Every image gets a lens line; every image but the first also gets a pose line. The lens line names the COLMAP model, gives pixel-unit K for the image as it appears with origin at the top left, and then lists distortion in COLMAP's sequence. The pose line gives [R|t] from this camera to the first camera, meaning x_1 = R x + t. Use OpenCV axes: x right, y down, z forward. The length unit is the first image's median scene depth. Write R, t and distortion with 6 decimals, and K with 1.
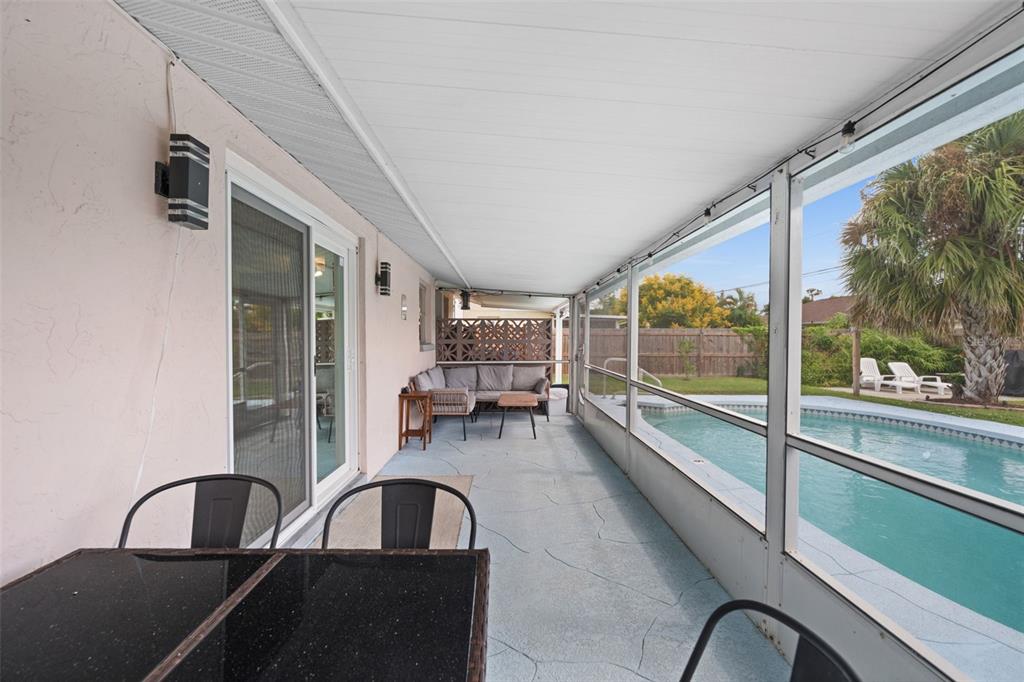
lens RADIAL K [[413.4, 0, 512.0], [0, 413.4, 341.0], [0, 0, 1]] dist [0.001195, 0.000103]
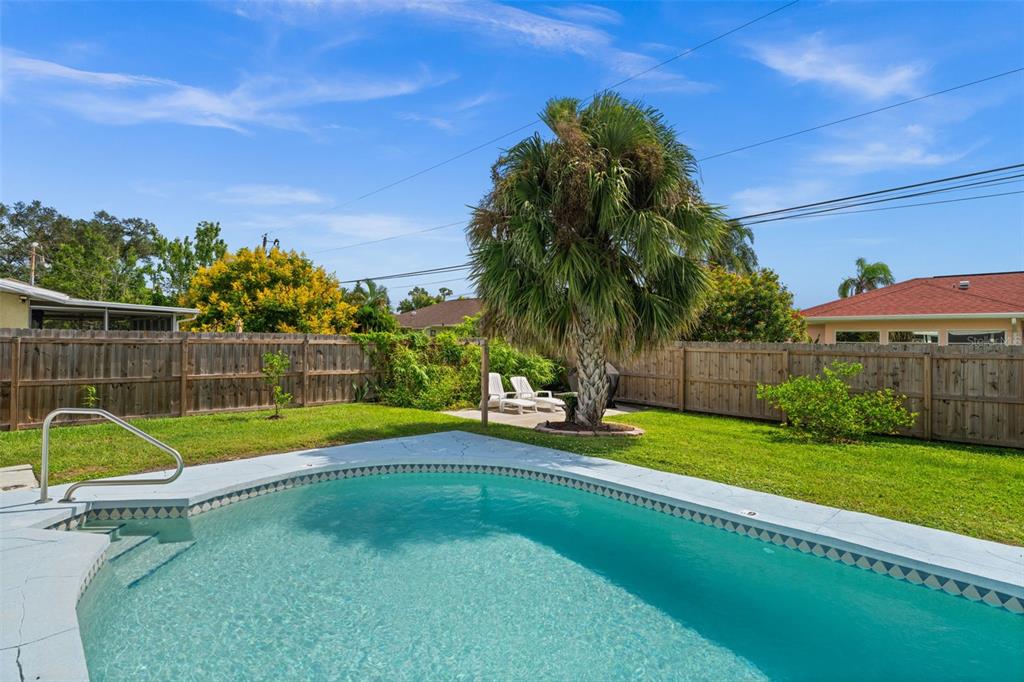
lens RADIAL K [[512.0, 0, 512.0], [0, 512.0, 341.0], [0, 0, 1]] dist [-0.005565, -0.000114]
pose [[0.725010, 0.007652, 0.688696, 0.153957], [-0.009081, 0.999958, -0.001551, -0.024364], [-0.688679, -0.005130, 0.725049, 0.201340]]
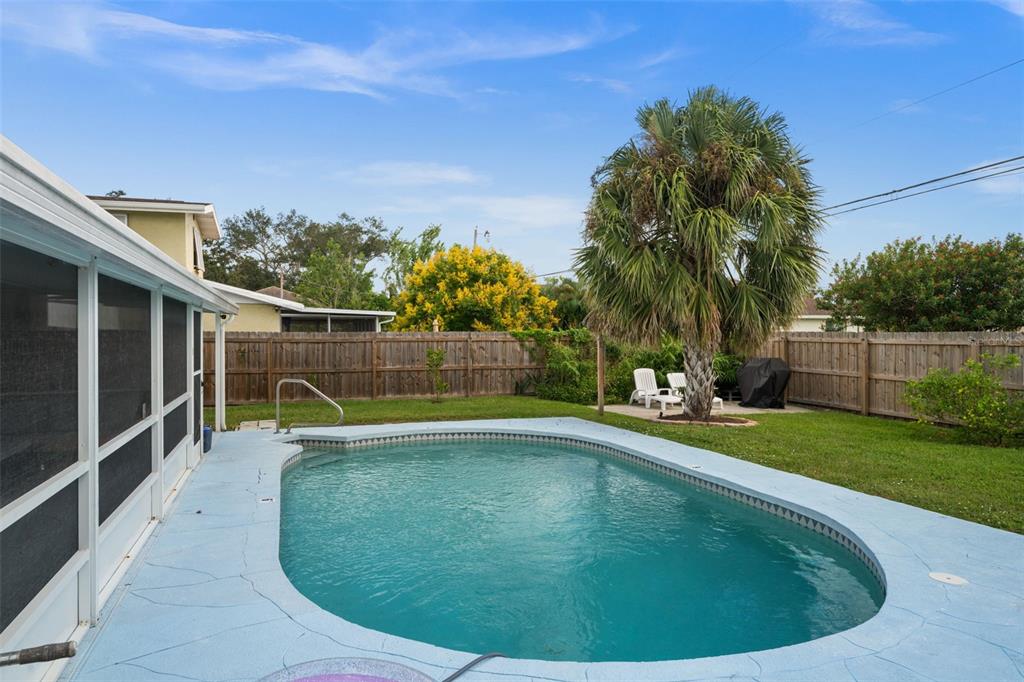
lens RADIAL K [[666.0, 0, 505.0], [0, 666.0, 352.9], [0, 0, 1]] dist [0.003565, 0.000467]
pose [[0.952715, -0.012368, 0.303612, 0.183785], [0.006170, 0.999753, 0.021366, -0.020915], [-0.303802, -0.018482, 0.952556, -0.191297]]
